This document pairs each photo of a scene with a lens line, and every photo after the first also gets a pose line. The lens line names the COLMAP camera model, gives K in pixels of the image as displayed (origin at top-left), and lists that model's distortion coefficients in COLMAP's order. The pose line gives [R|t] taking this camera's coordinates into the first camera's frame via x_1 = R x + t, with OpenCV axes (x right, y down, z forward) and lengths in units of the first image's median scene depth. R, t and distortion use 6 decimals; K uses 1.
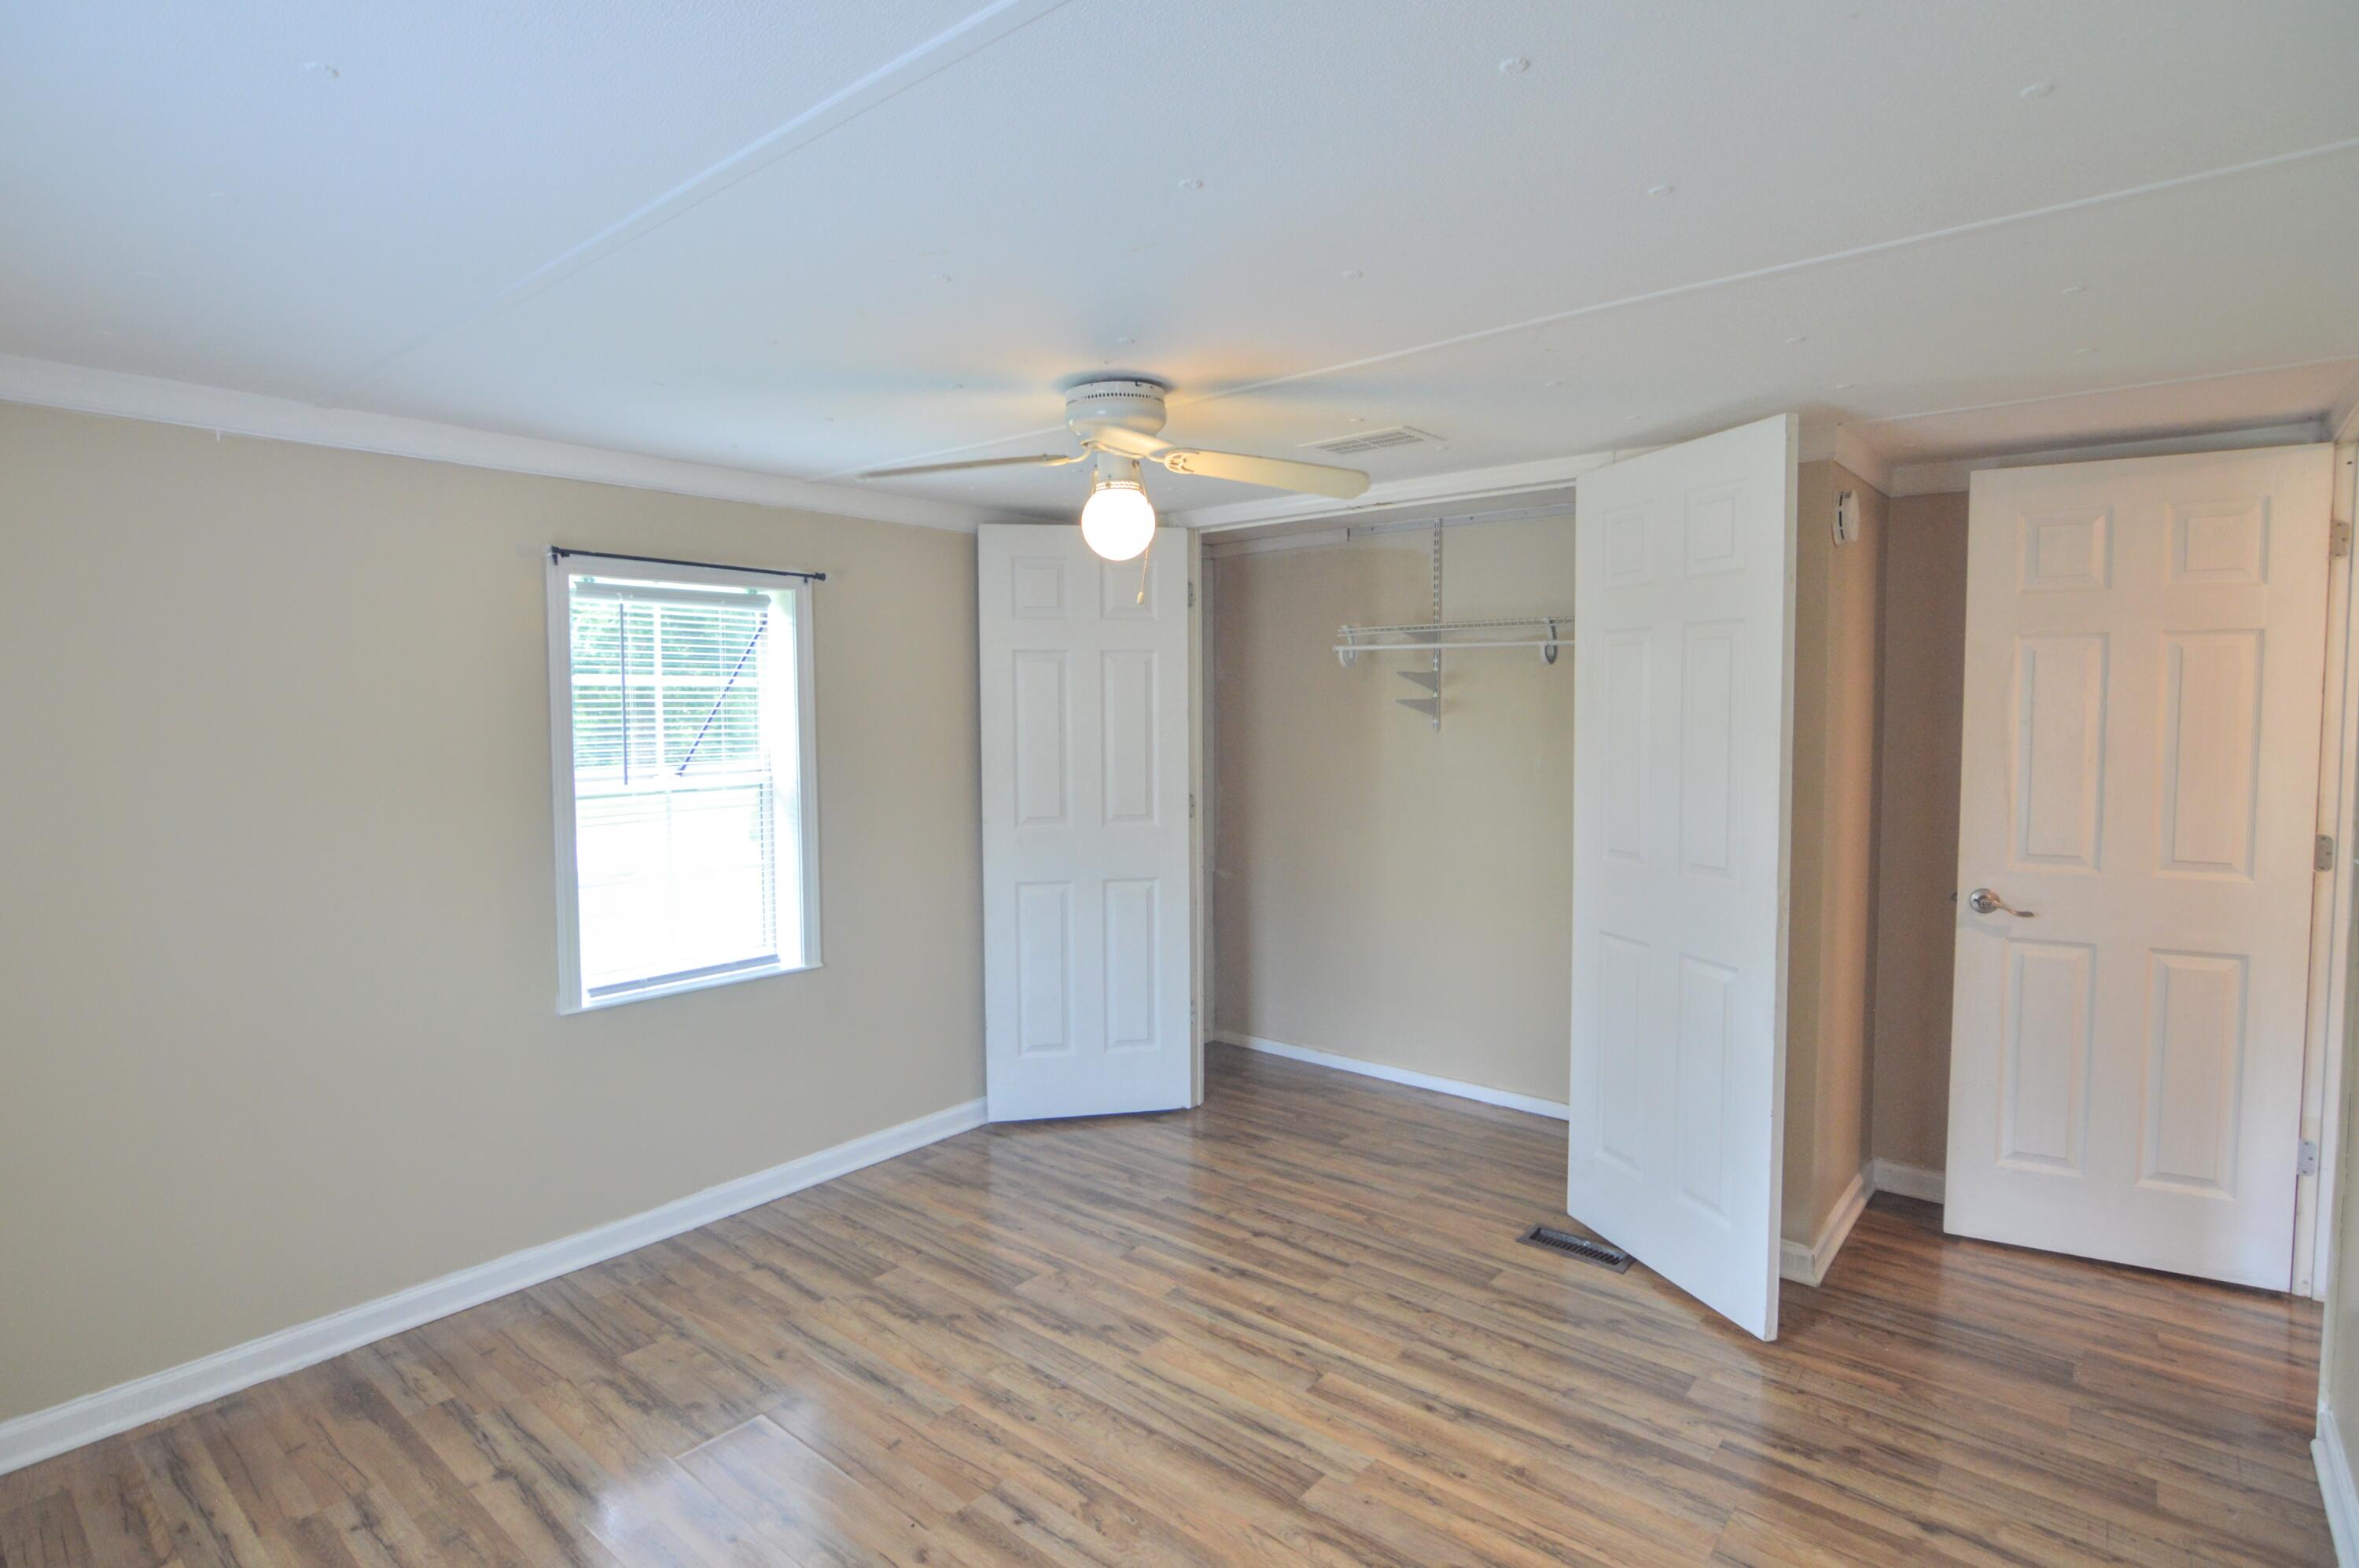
lens RADIAL K [[1179.2, 0, 1166.1], [0, 1179.2, 769.3], [0, 0, 1]] dist [-0.032494, 0.010189]
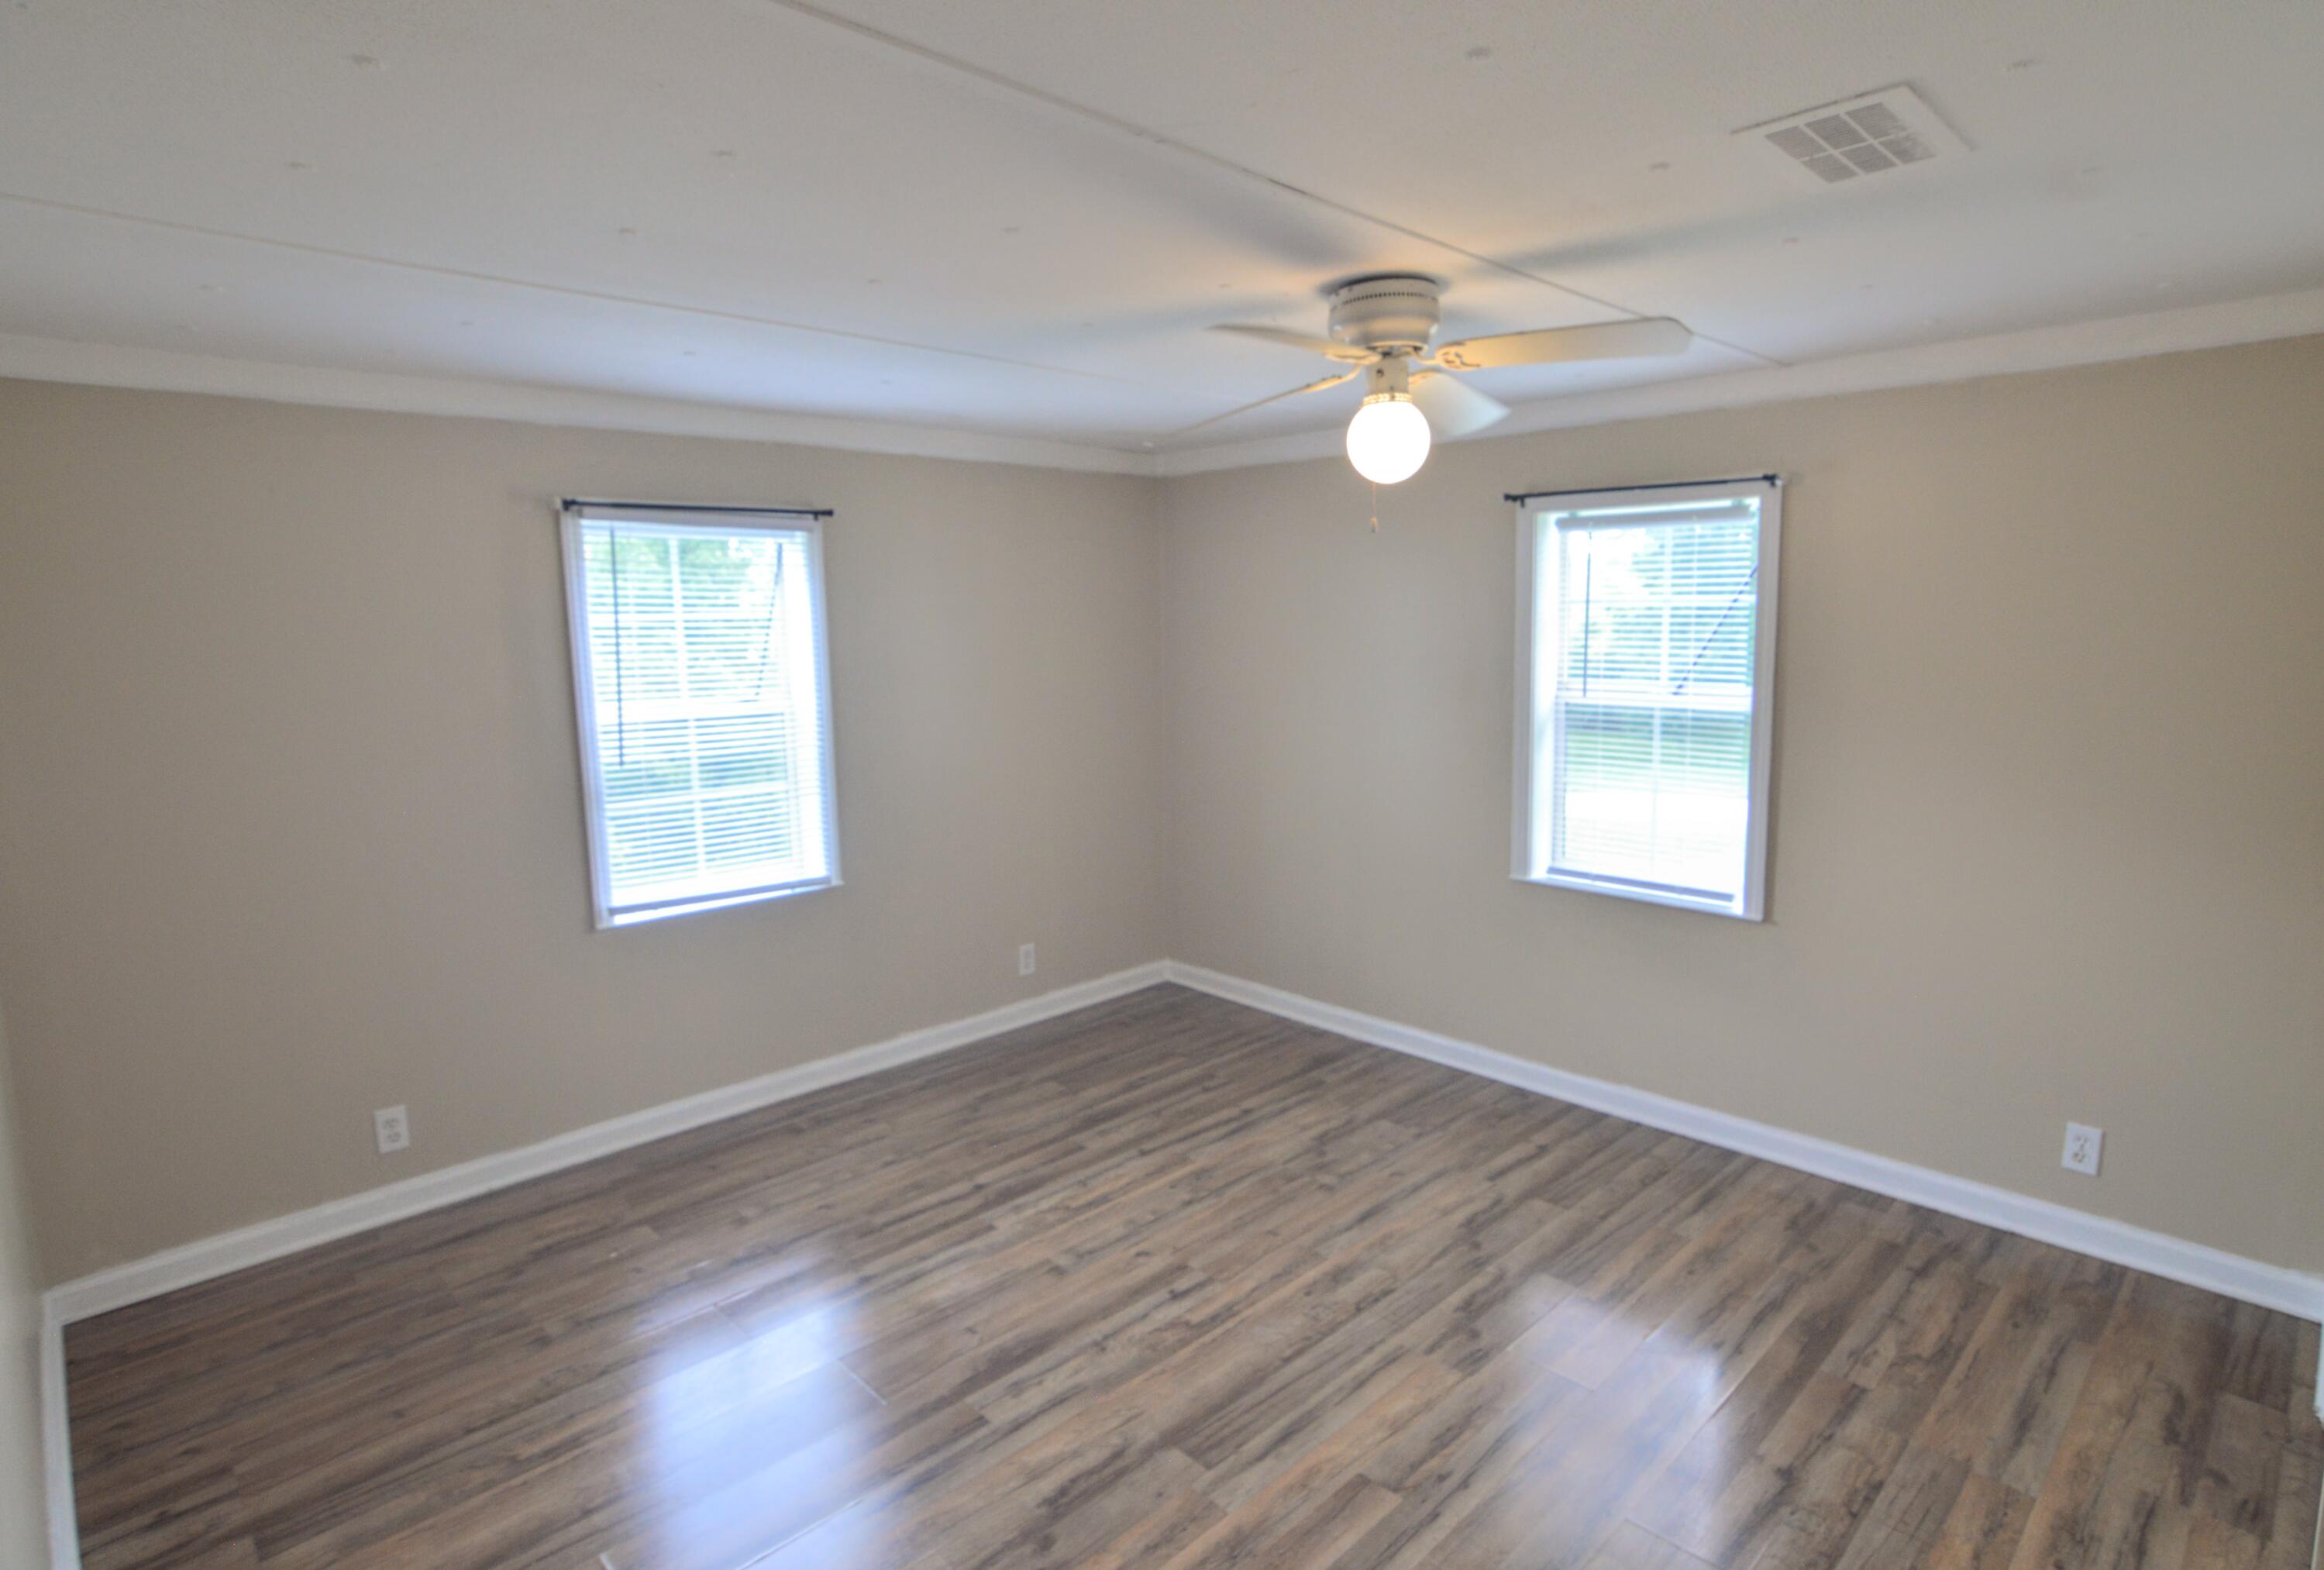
lens RADIAL K [[1193.2, 0, 1190.4], [0, 1193.2, 776.3], [0, 0, 1]] dist [-0.026066, 0.000075]
pose [[-0.086752, 0.141982, -0.986061, 0.812314], [-0.041563, 0.988414, 0.145977, -0.072021], [0.995363, 0.053648, -0.079846, 0.837660]]
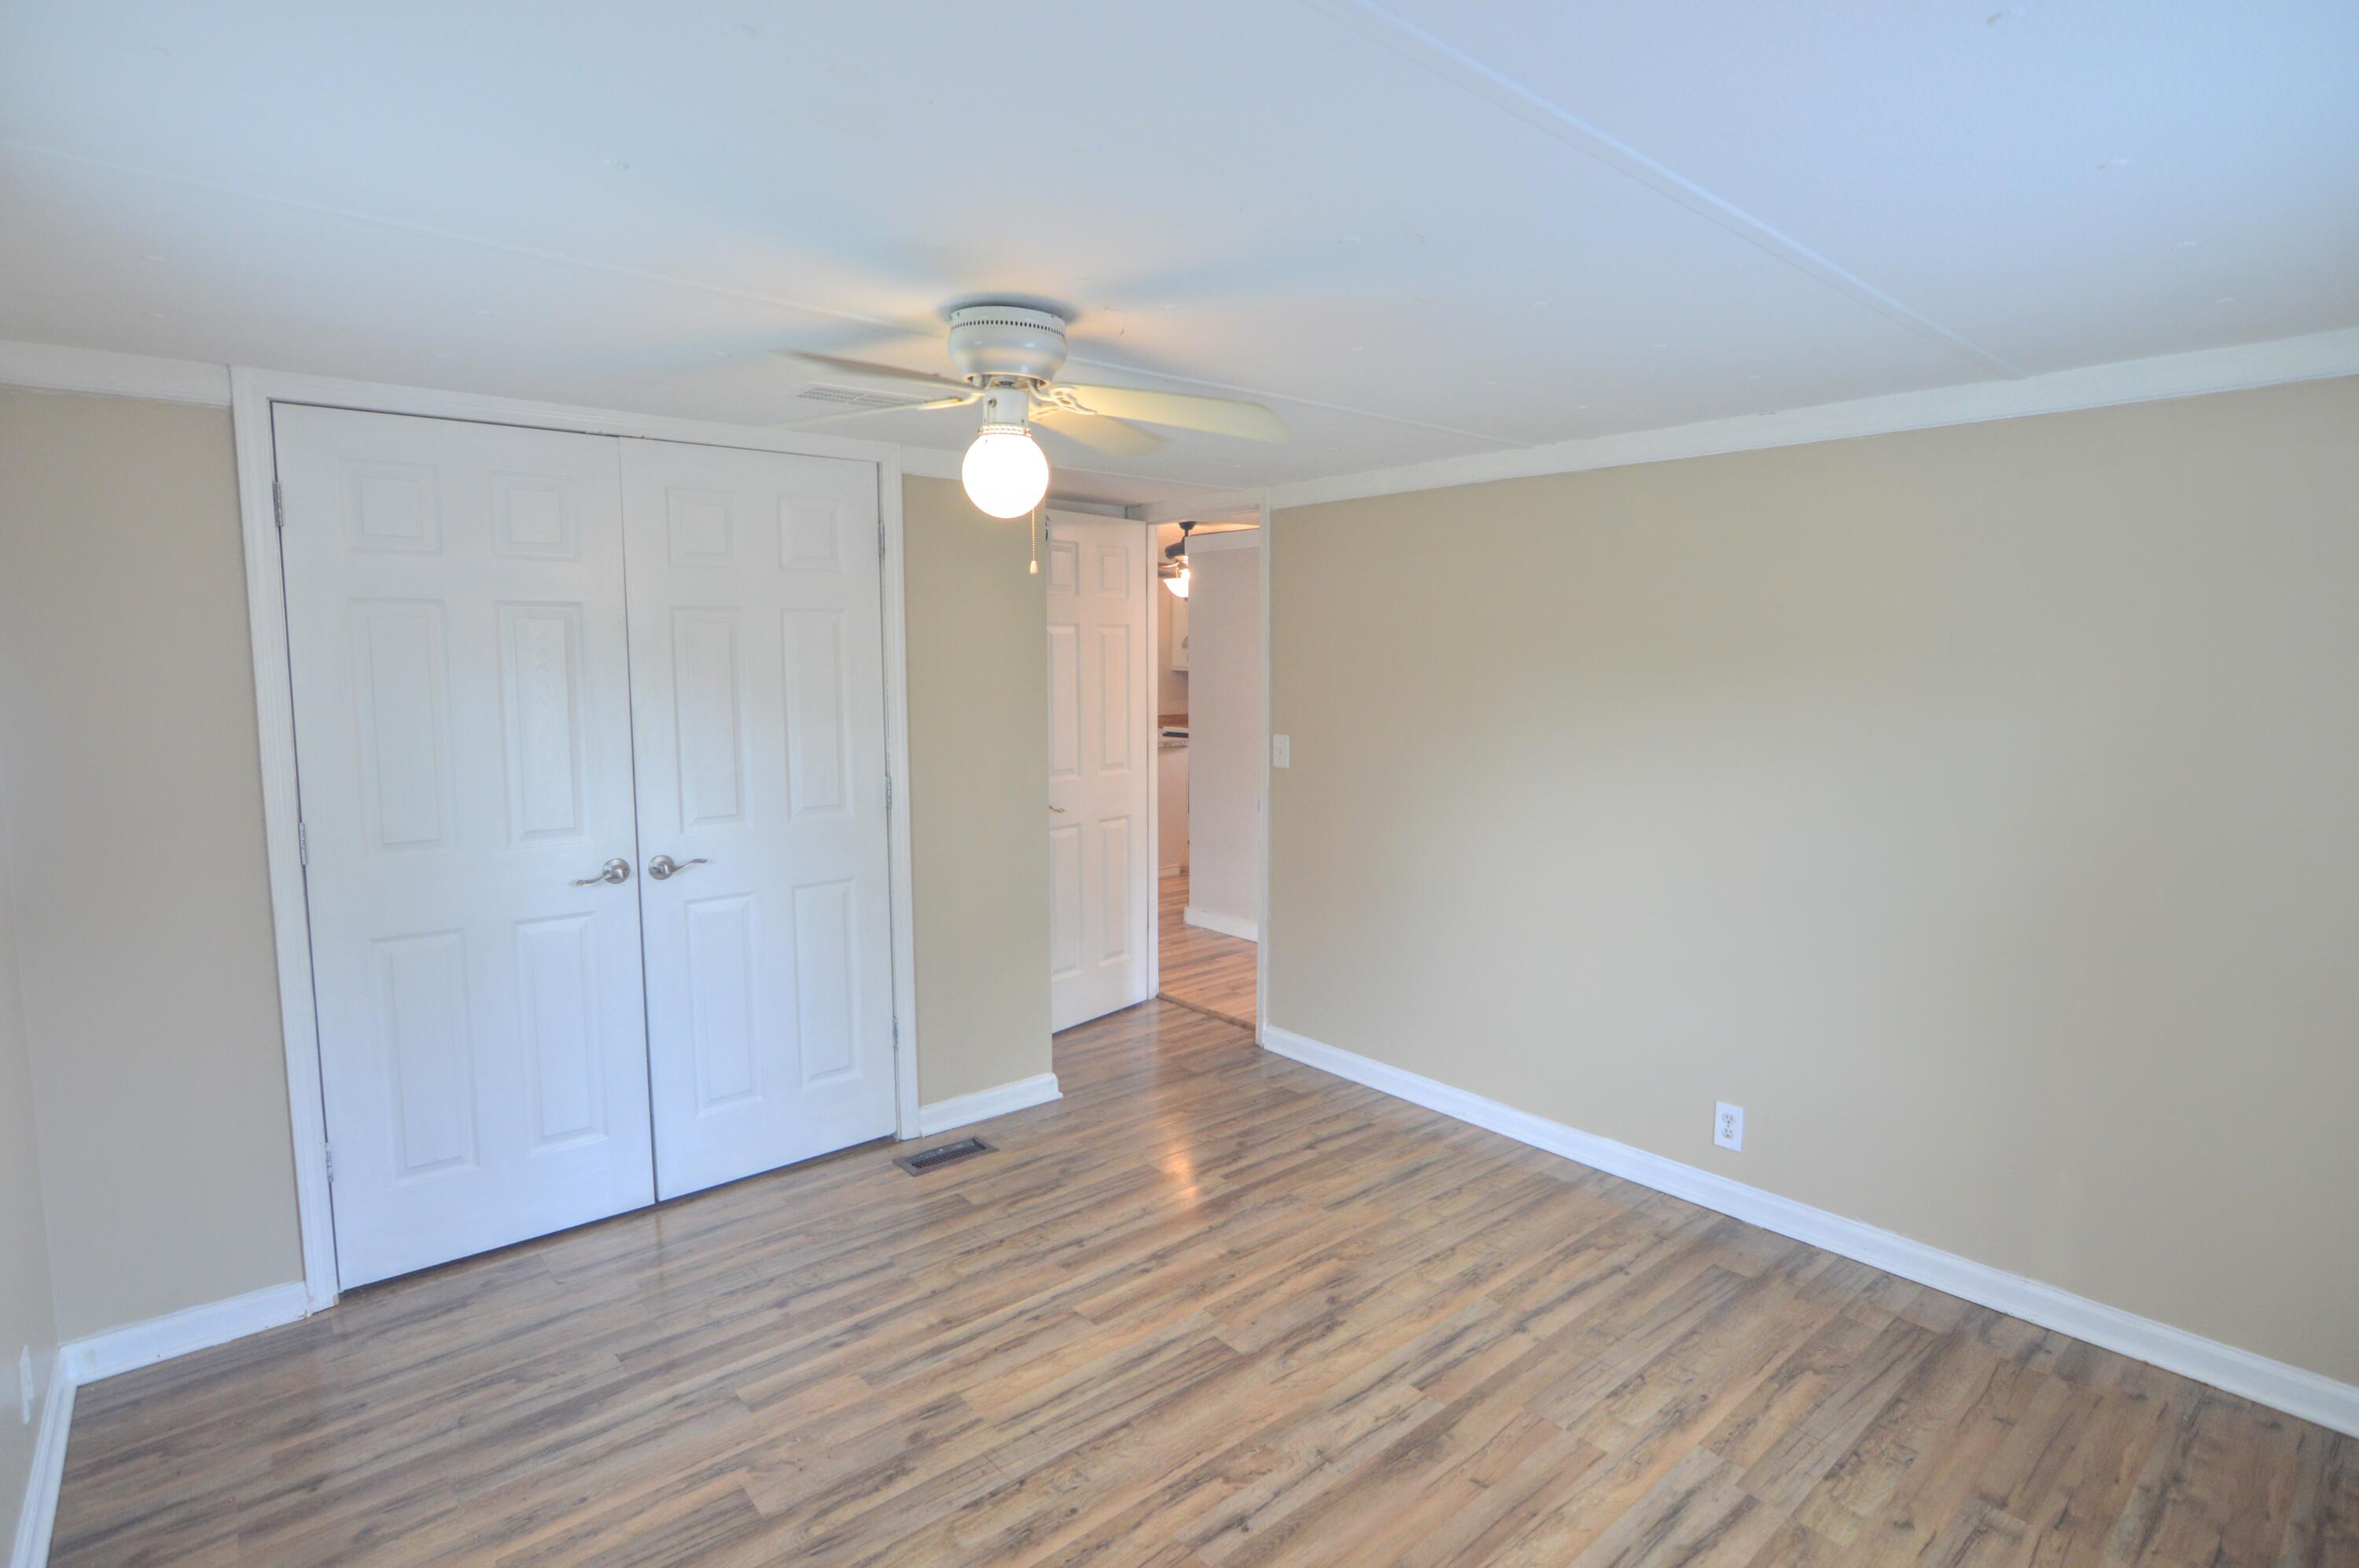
lens RADIAL K [[1179.2, 0, 1166.1], [0, 1179.2, 769.3], [0, 0, 1]] dist [-0.032494, 0.010189]
pose [[0.163945, -0.095105, 0.981874, -0.791194], [0.054912, 0.994678, 0.087177, -0.055600], [-0.984940, 0.039624, 0.168295, 0.671791]]
